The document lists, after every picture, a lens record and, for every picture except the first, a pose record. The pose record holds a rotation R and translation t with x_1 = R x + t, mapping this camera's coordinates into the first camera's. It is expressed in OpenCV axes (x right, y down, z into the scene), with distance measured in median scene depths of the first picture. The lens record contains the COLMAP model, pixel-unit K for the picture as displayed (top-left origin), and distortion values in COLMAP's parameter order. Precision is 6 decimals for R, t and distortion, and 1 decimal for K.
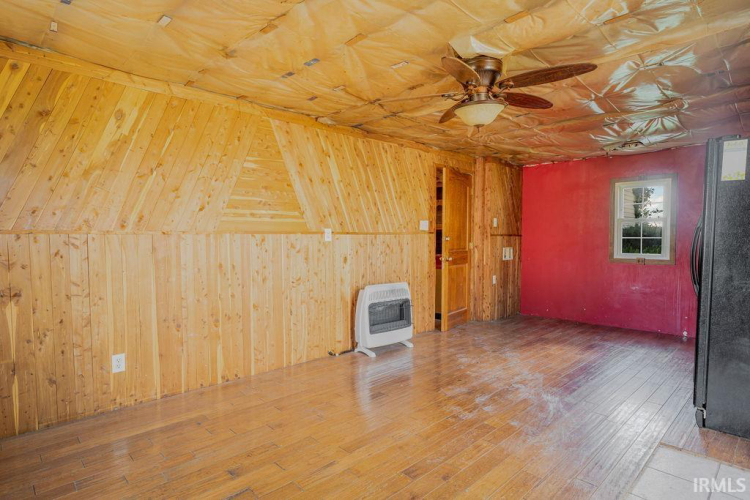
lens RADIAL K [[404.7, 0, 372.8], [0, 404.7, 251.4], [0, 0, 1]] dist [-0.006773, 0.003781]
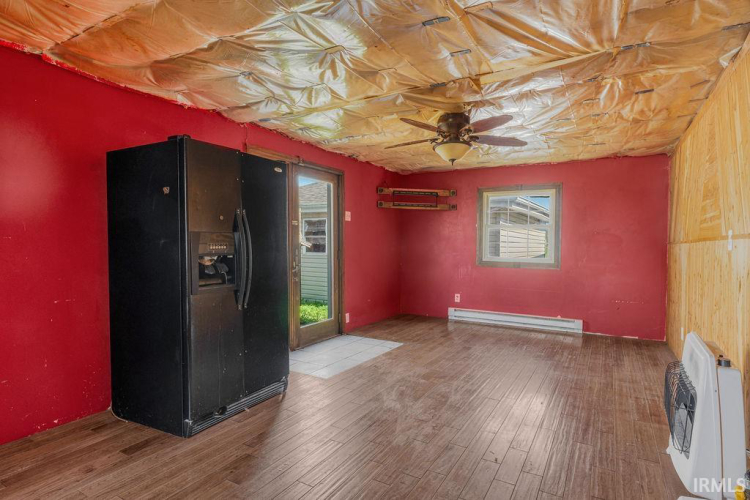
lens RADIAL K [[404.7, 0, 376.4], [0, 404.7, 250.5], [0, 0, 1]] dist [-0.006773, 0.003781]
pose [[-0.960264, -0.001778, -0.279087, 0.770806], [-0.016987, 0.998498, 0.052087, -0.061638], [0.278575, 0.054758, -0.958852, 1.959381]]
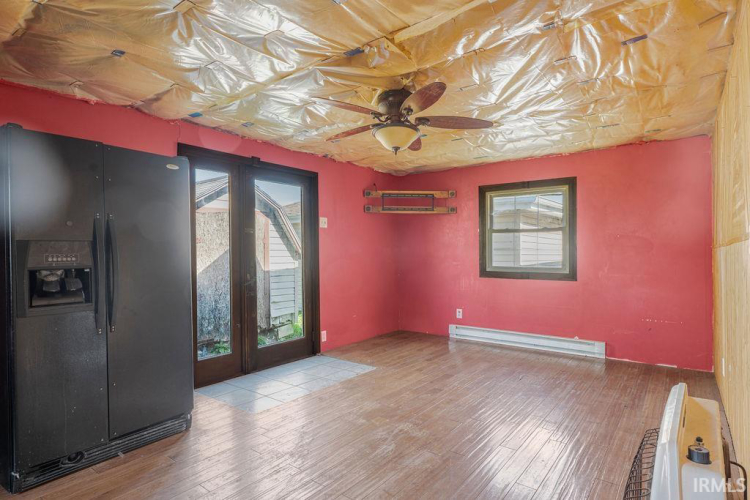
lens RADIAL K [[404.7, 0, 376.9], [0, 404.7, 251.1], [0, 0, 1]] dist [-0.006773, 0.003781]
pose [[-0.988458, 0.005233, -0.151403, 0.418022], [0.000520, 0.999514, 0.031153, -0.054154], [0.151493, 0.030715, -0.987981, 1.823275]]
